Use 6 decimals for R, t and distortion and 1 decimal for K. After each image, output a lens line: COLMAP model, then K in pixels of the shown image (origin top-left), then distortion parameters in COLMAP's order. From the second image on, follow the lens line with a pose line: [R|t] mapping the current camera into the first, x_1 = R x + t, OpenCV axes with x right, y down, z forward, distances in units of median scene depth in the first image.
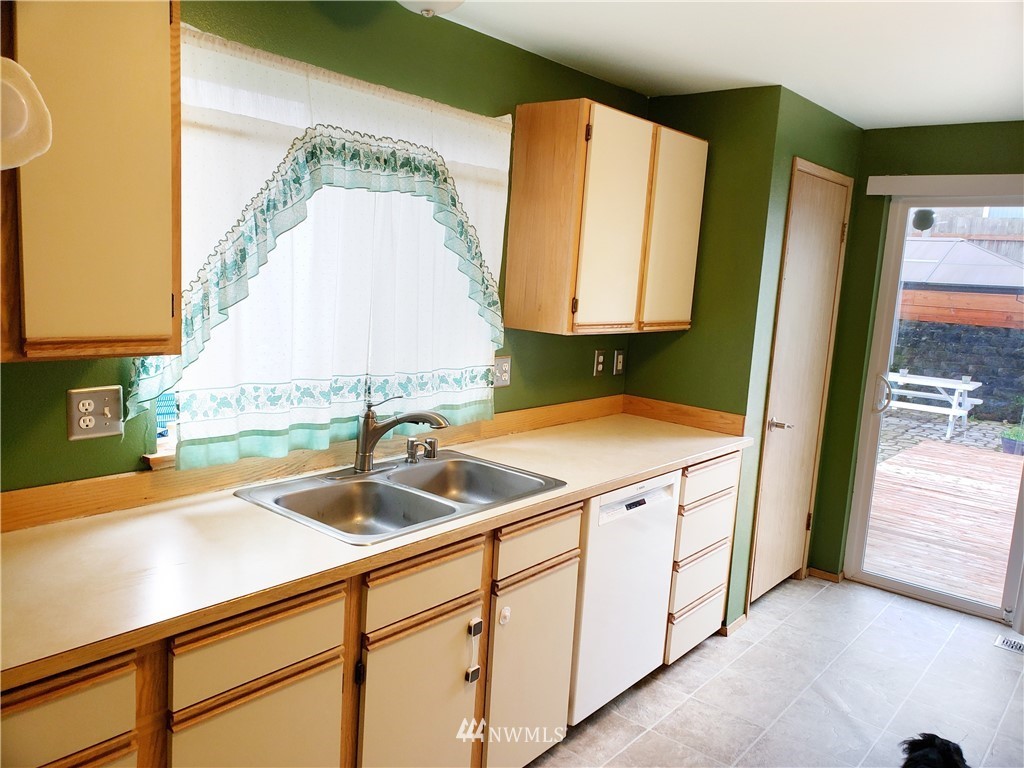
lens RADIAL K [[780.4, 0, 513.8], [0, 780.4, 382.5], [0, 0, 1]] dist [0.055747, -0.061363]
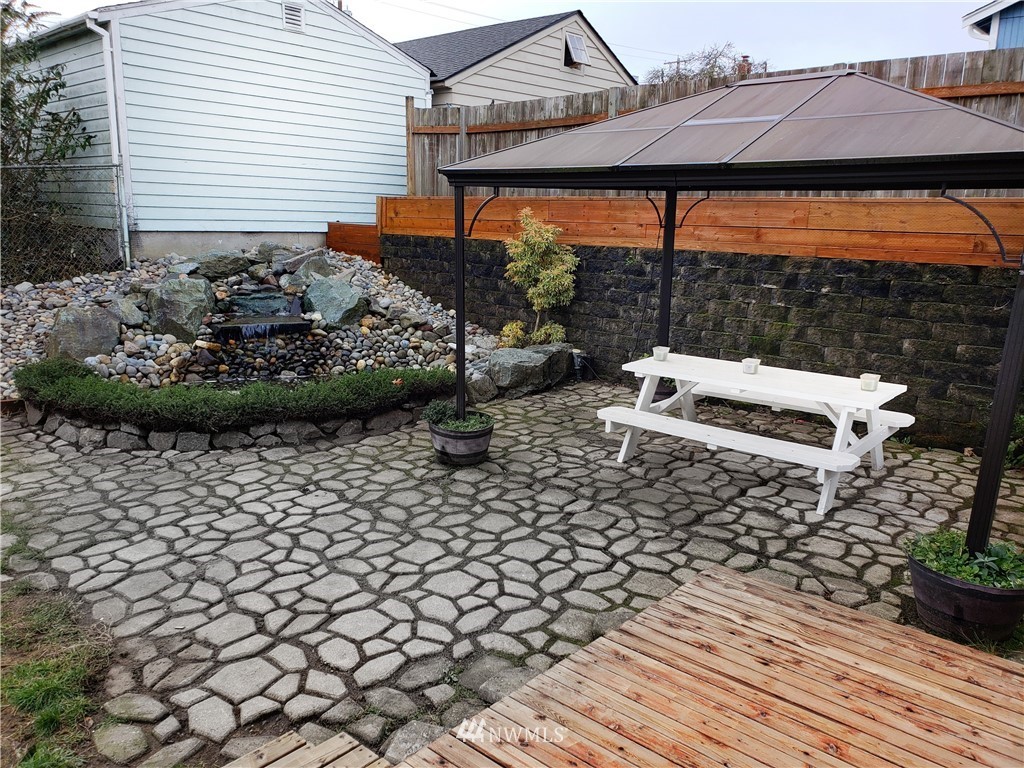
lens RADIAL K [[780.4, 0, 510.2], [0, 780.4, 384.4], [0, 0, 1]] dist [0.055747, -0.061363]
pose [[0.999553, -0.020037, -0.022205, 0.327603], [0.021304, 0.998069, 0.058342, -0.028470], [0.020994, -0.058789, 0.998050, 0.471670]]
